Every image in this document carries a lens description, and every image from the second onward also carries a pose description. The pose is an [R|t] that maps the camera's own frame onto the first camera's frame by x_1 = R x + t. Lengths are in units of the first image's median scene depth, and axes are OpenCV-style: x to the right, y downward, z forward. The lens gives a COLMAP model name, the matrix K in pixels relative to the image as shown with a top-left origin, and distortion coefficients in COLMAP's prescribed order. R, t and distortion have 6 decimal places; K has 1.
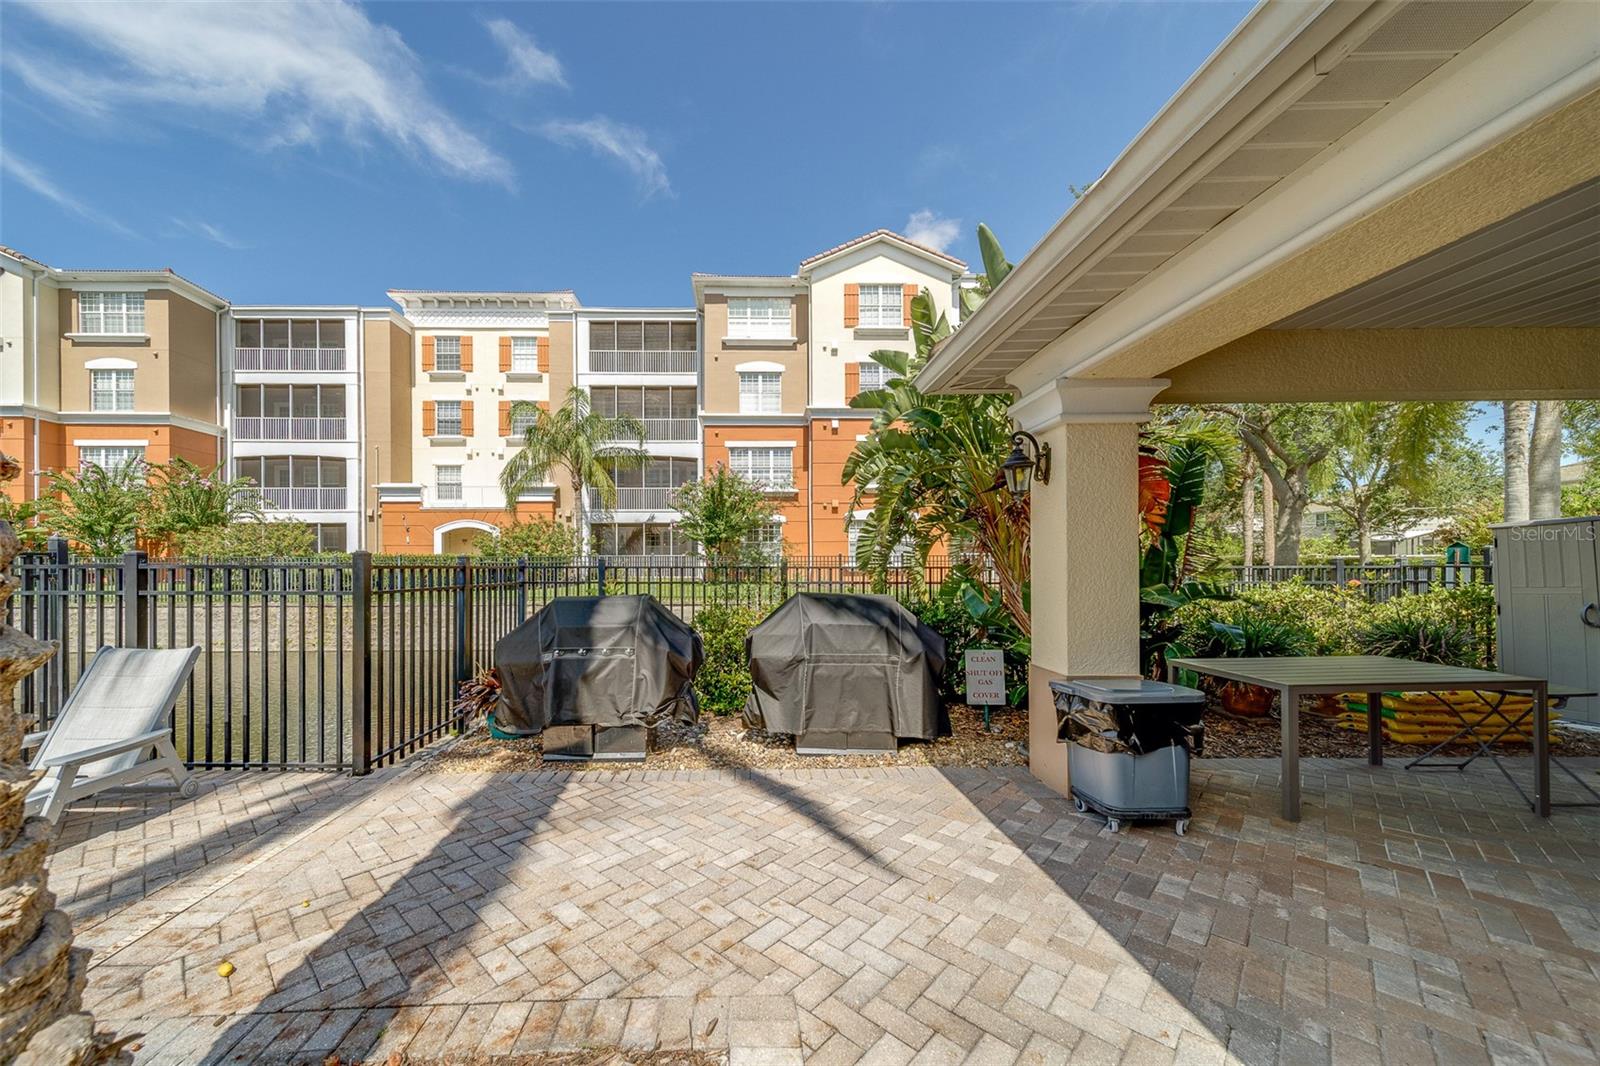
lens RADIAL K [[567.4, 0, 751.0], [0, 567.4, 565.6], [0, 0, 1]] dist [0.004749, -0.000596]
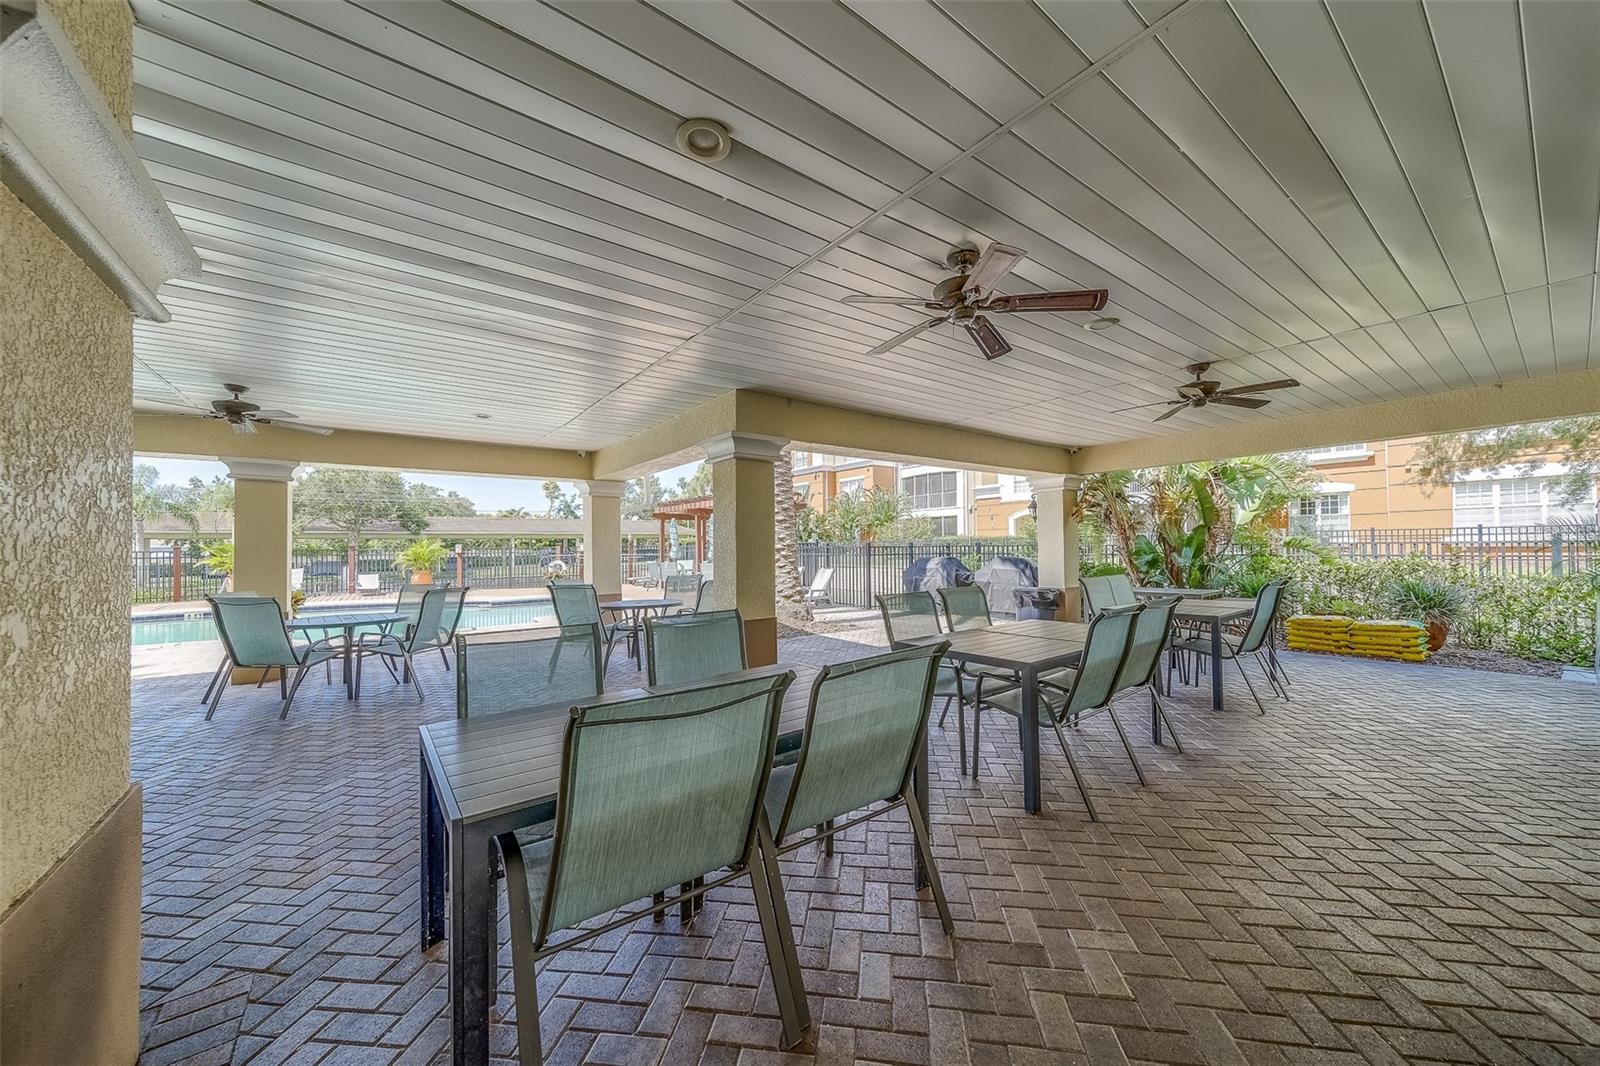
lens RADIAL K [[567.4, 0, 769.0], [0, 567.4, 546.6], [0, 0, 1]] dist [0.004749, -0.000596]
pose [[0.530768, -0.004846, -0.847503, 0.261193], [0.010007, 0.999950, 0.000549, -0.000892], [0.847458, -0.008772, 0.530790, -0.178342]]
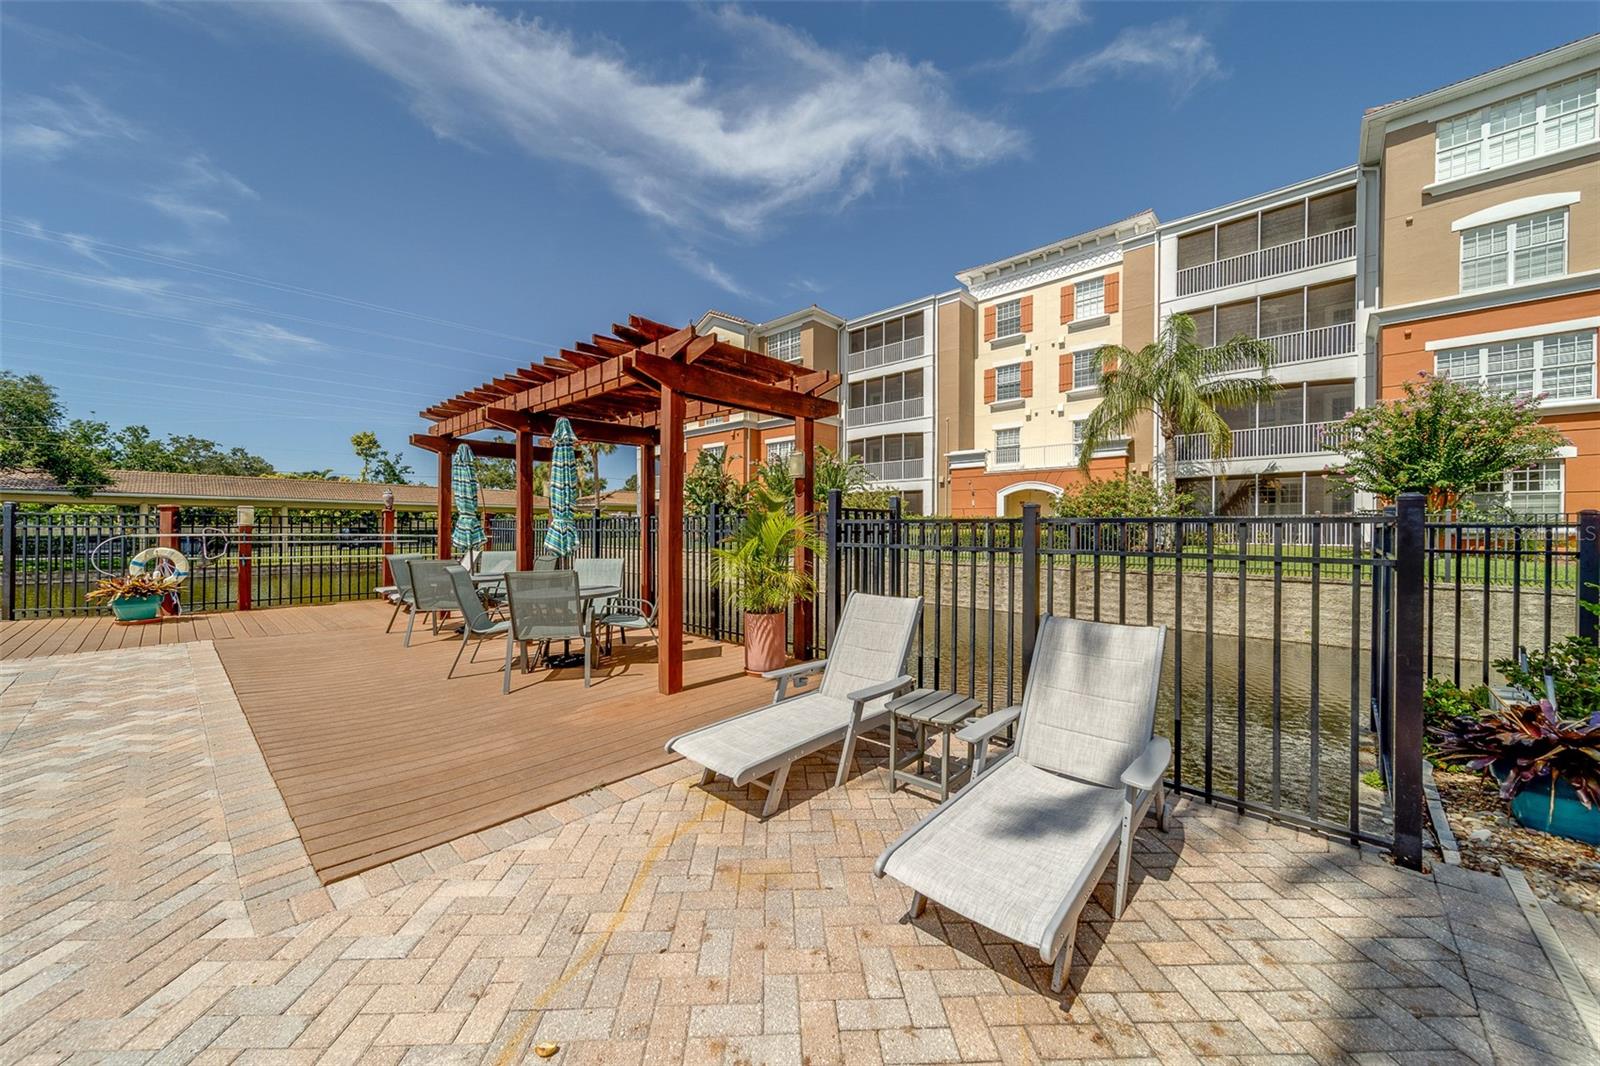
lens RADIAL K [[567.4, 0, 807.8], [0, 567.4, 528.0], [0, 0, 1]] dist [0.004749, -0.000596]
pose [[0.729985, 0.006468, -0.683433, -0.103045], [-0.008357, 0.999965, 0.000537, 0.002367], [0.683412, 0.005319, 0.730013, 0.019659]]
